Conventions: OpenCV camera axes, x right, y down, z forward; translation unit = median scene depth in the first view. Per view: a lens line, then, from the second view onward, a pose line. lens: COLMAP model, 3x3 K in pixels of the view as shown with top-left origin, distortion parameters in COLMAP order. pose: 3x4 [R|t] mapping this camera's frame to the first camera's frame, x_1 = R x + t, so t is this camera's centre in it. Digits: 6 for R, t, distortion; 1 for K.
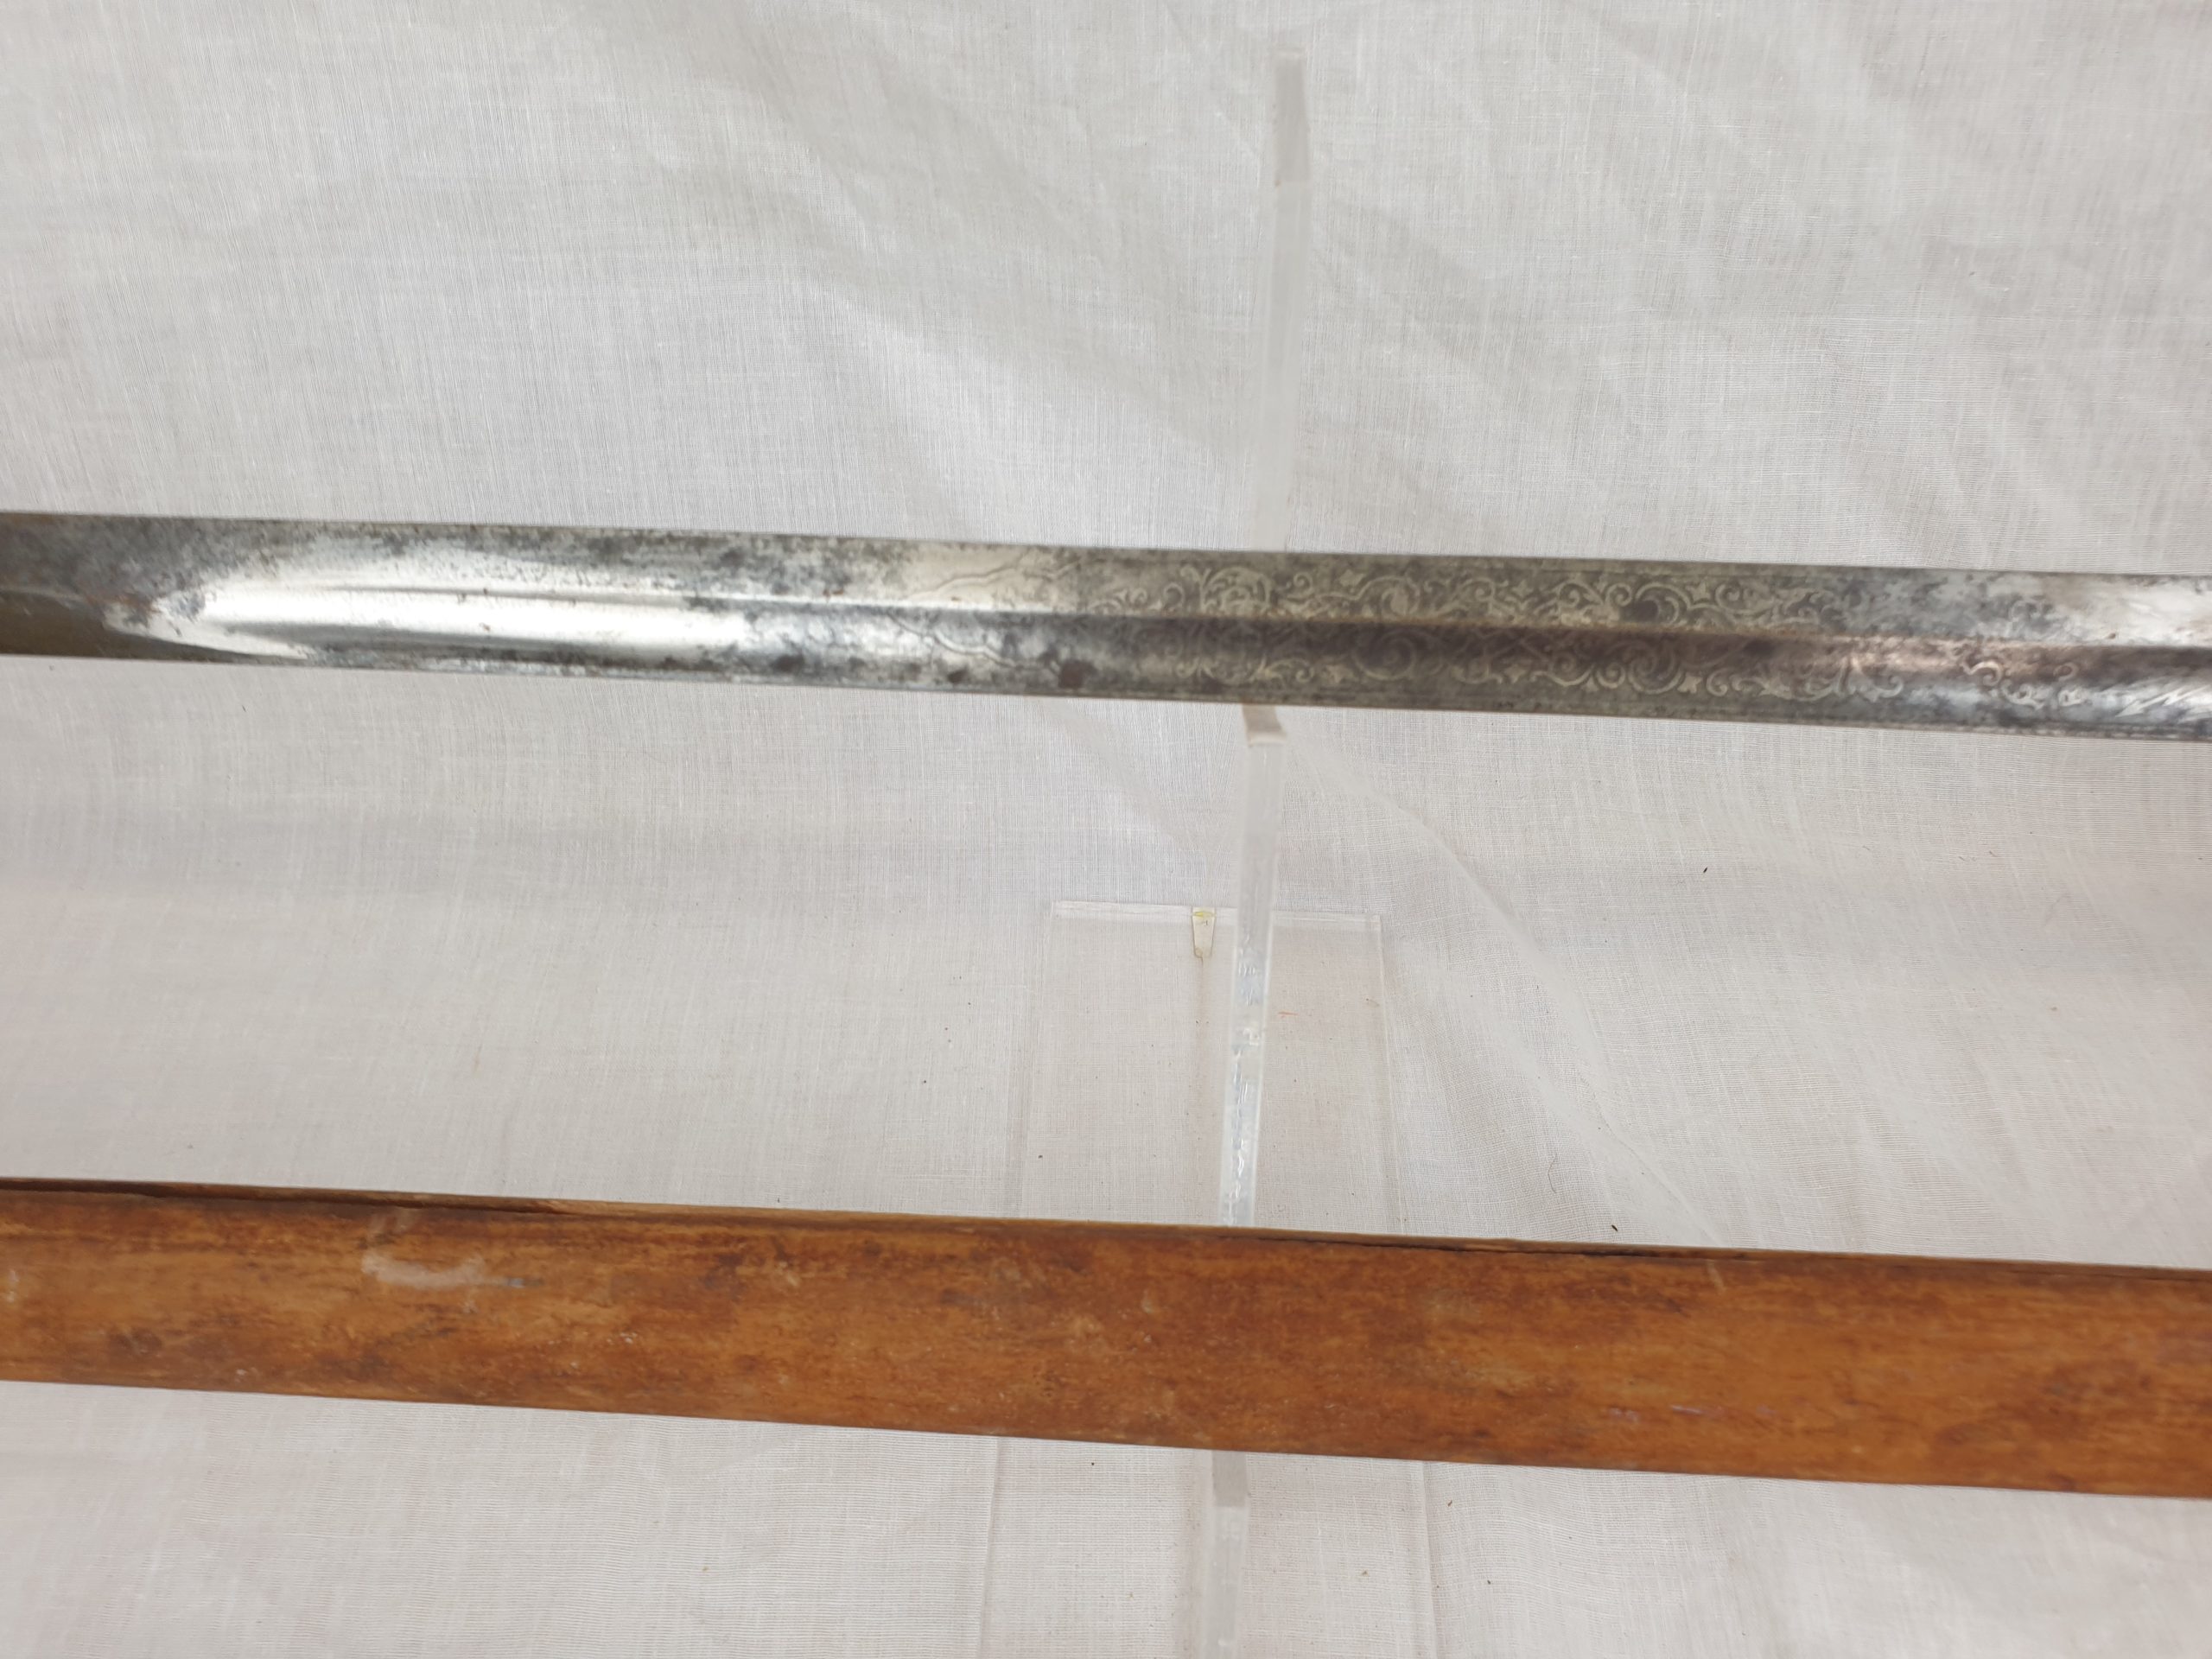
lens RADIAL K [[1736.2, 0, 1093.1], [0, 1736.2, 842.5], [0, 0, 1]] dist [-0.009079, 0.020166]
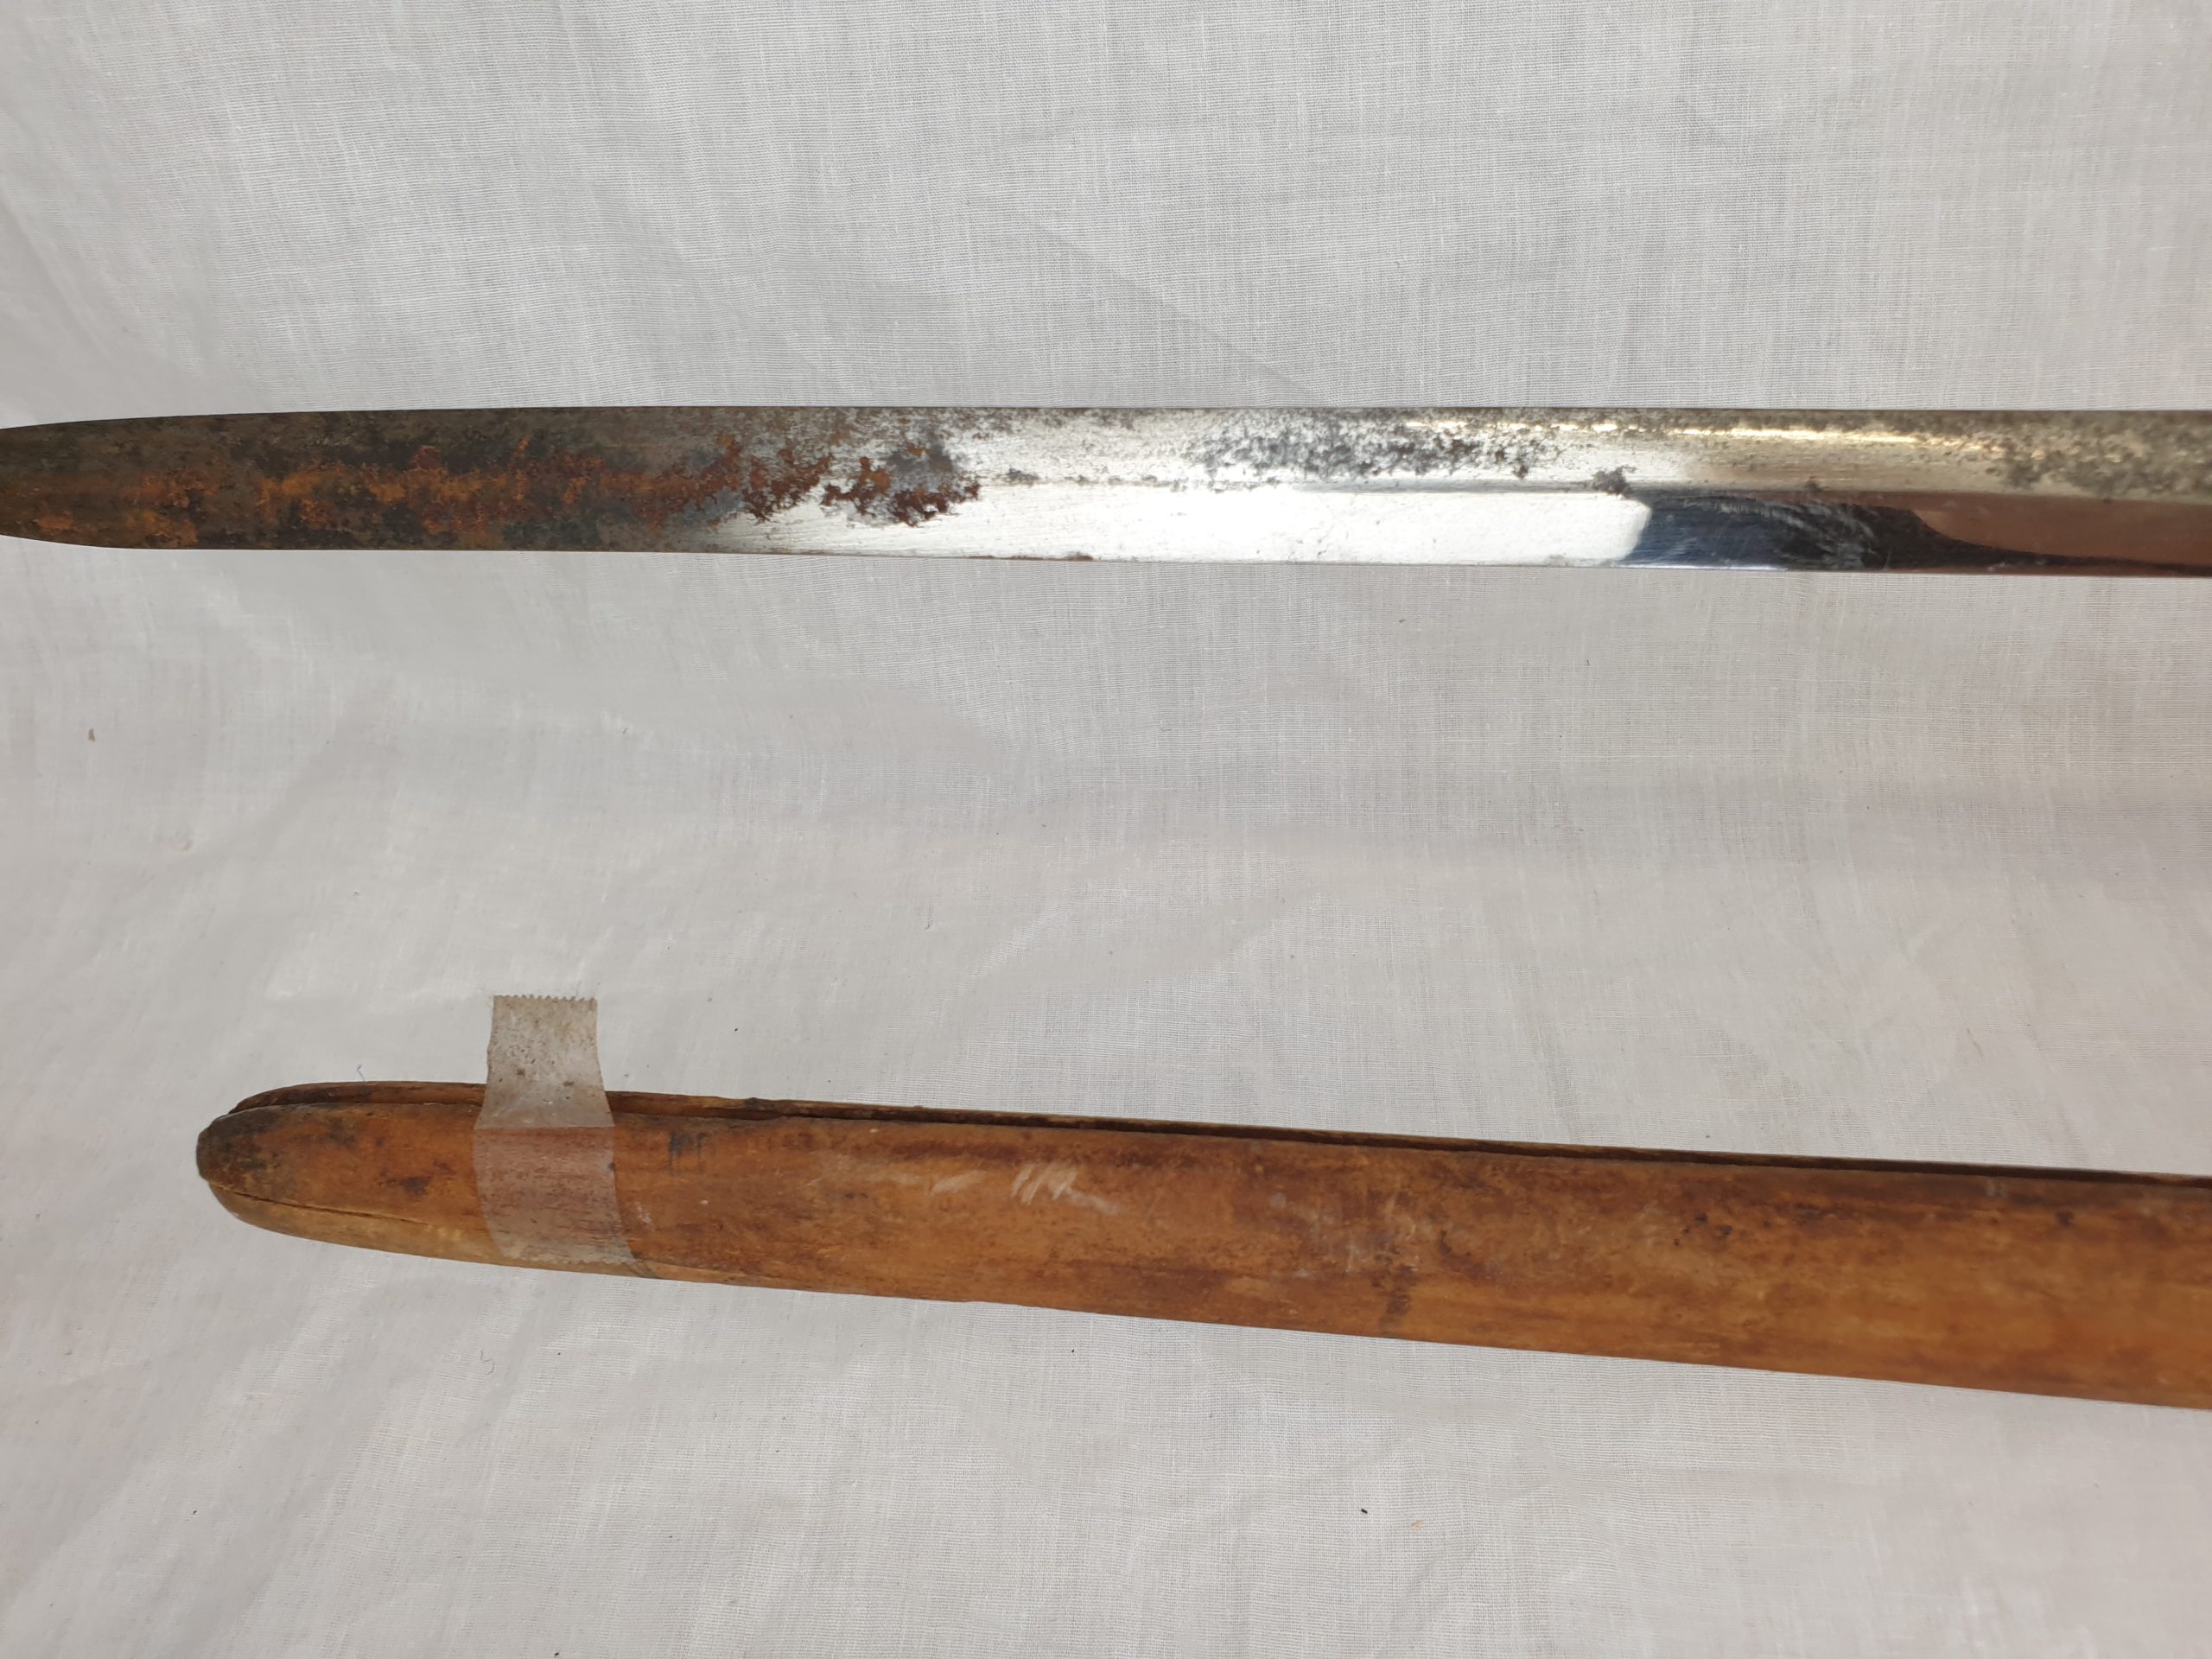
lens RADIAL K [[1736.2, 0, 1111.1], [0, 1736.2, 828.1], [0, 0, 1]] dist [-0.009079, 0.020166]
pose [[0.996203, 0.000522, -0.087056, -0.741669], [-0.000527, 1.000000, -0.000038, 0.013419], [0.087056, 0.000083, 0.996203, 0.060317]]
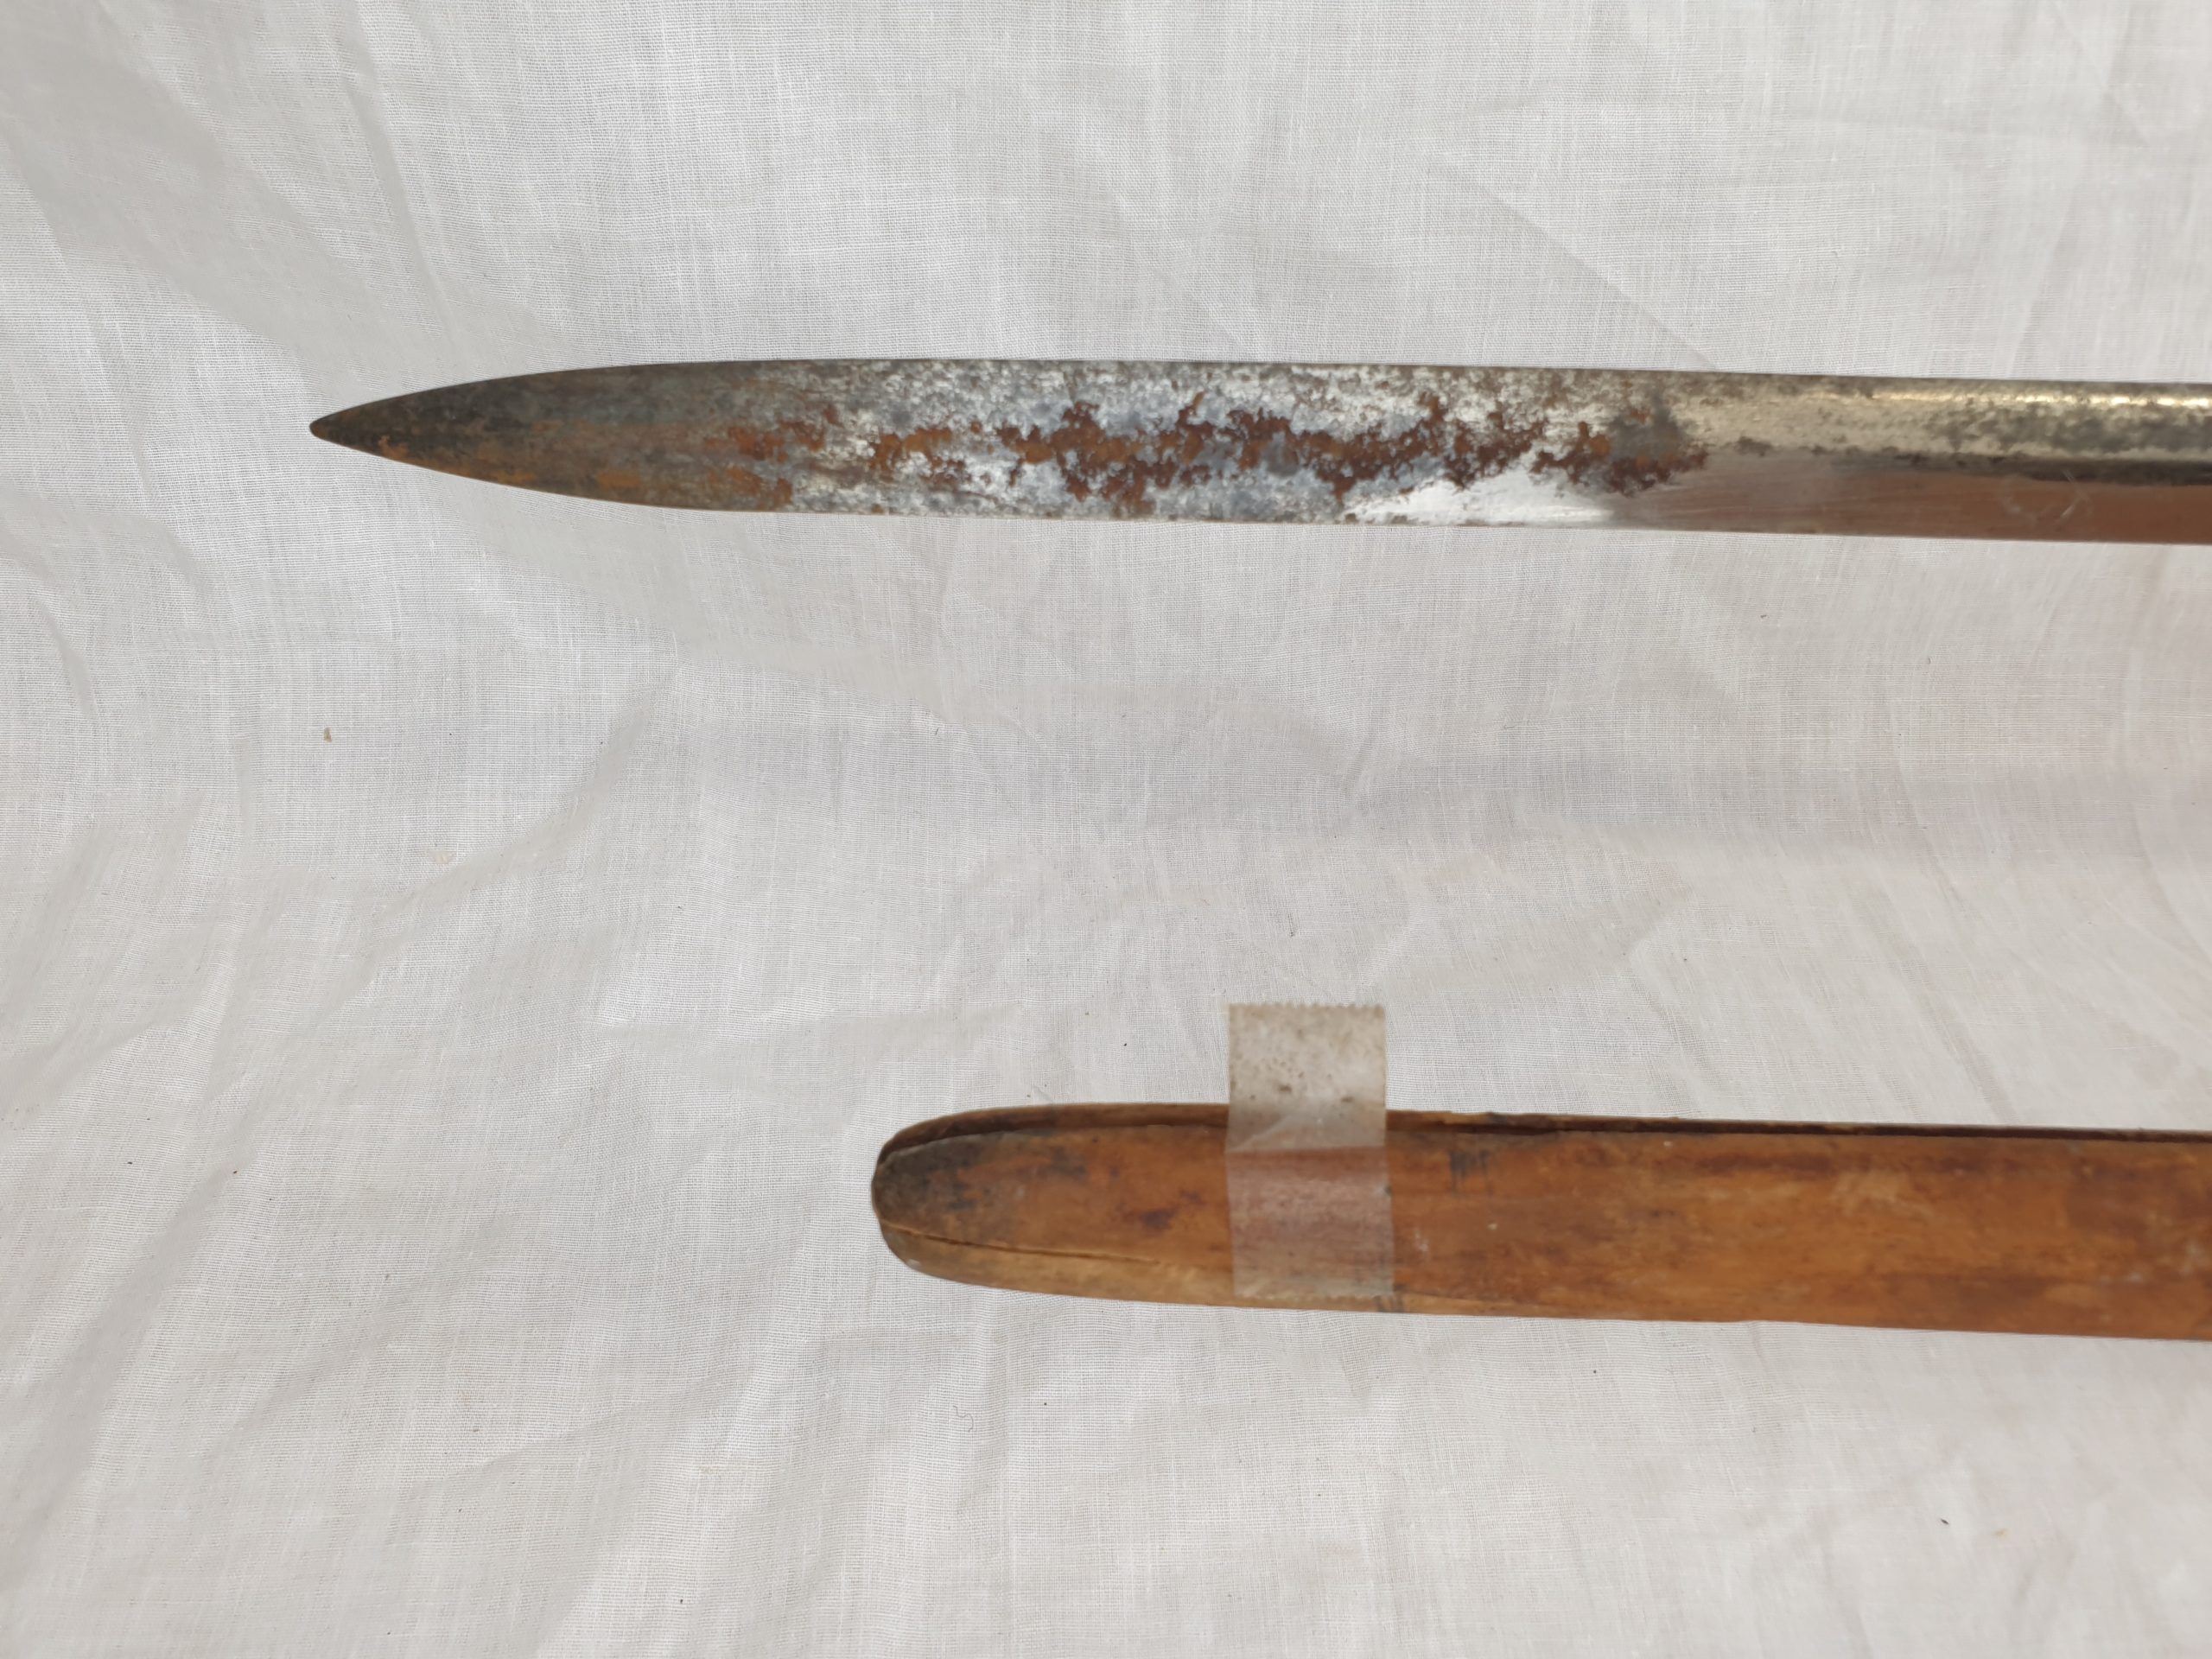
lens RADIAL K [[1736.2, 0, 1091.9], [0, 1736.2, 835.5], [0, 0, 1]] dist [-0.009079, 0.020166]
pose [[0.998870, -0.007614, 0.046908, -1.099838], [0.007925, 0.999948, -0.006440, 0.021844], [-0.046856, 0.006804, 0.998878, 0.103608]]
